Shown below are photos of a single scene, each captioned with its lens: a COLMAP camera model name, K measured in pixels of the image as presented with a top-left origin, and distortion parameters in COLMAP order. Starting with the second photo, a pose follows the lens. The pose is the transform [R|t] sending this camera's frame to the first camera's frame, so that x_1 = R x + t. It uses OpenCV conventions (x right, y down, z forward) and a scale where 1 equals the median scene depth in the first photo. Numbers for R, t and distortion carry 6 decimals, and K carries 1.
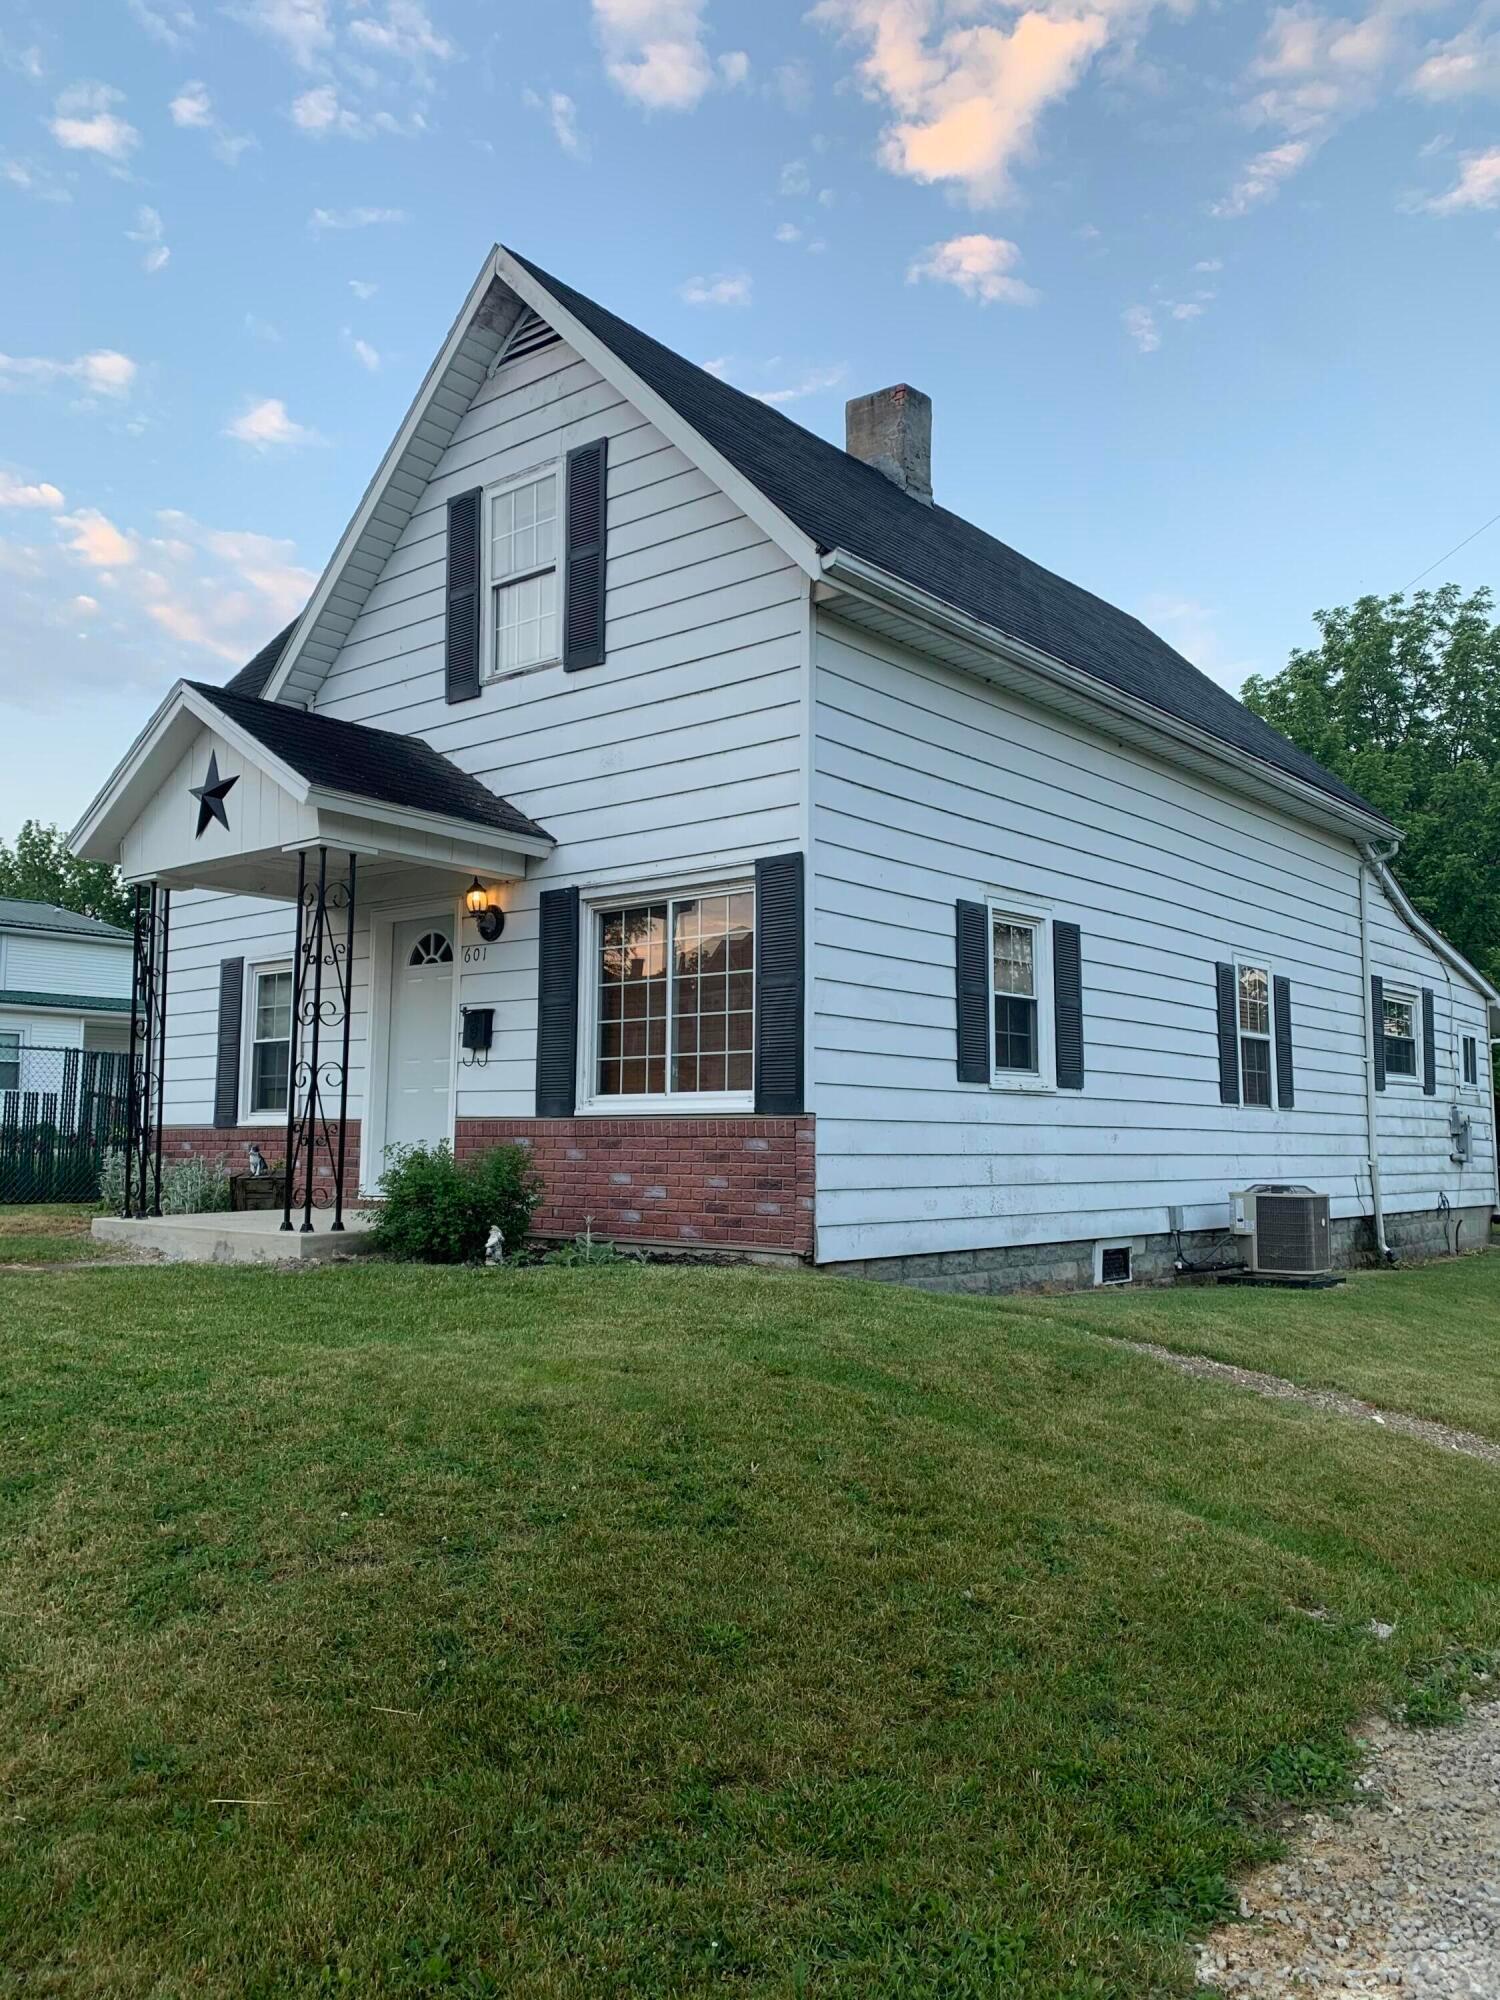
lens RADIAL K [[1552.4, 0, 751.6], [0, 1552.4, 990.0], [0, 0, 1]] dist [0.010978, -0.006115]
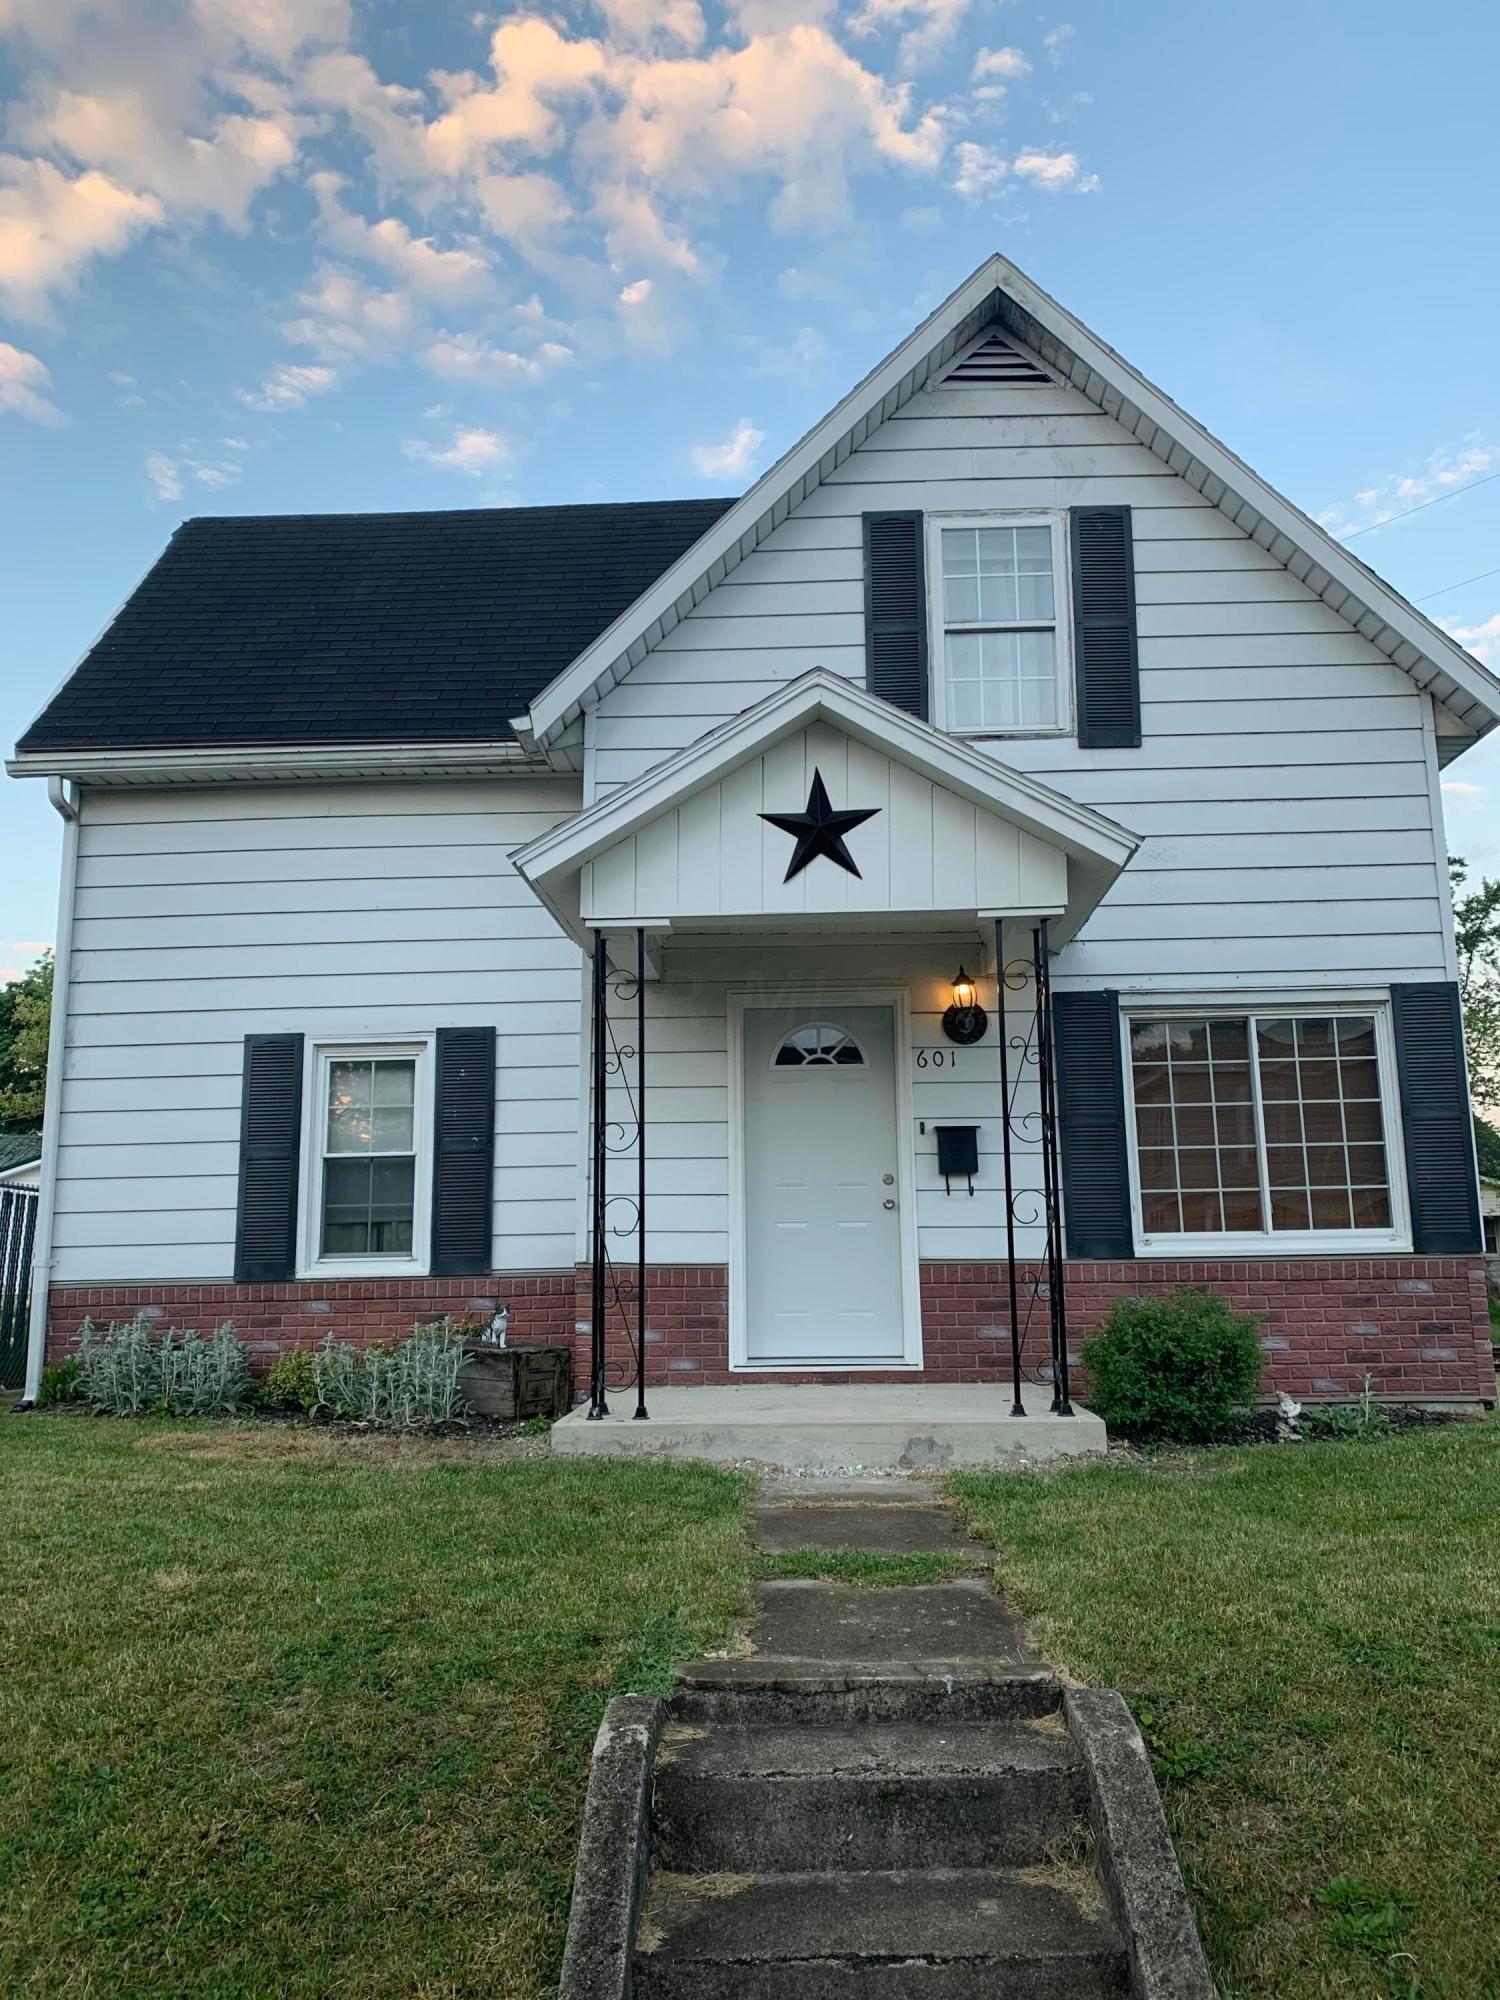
lens RADIAL K [[1493.5, 0, 750.0], [0, 1493.5, 1000.0], [0, 0, 1]] dist [0.004353, -0.001815]
pose [[0.786947, 0.098459, 0.609114, -0.783765], [-0.041822, 0.993428, -0.106548, 0.036349], [-0.615601, 0.058373, 0.785893, 0.468414]]
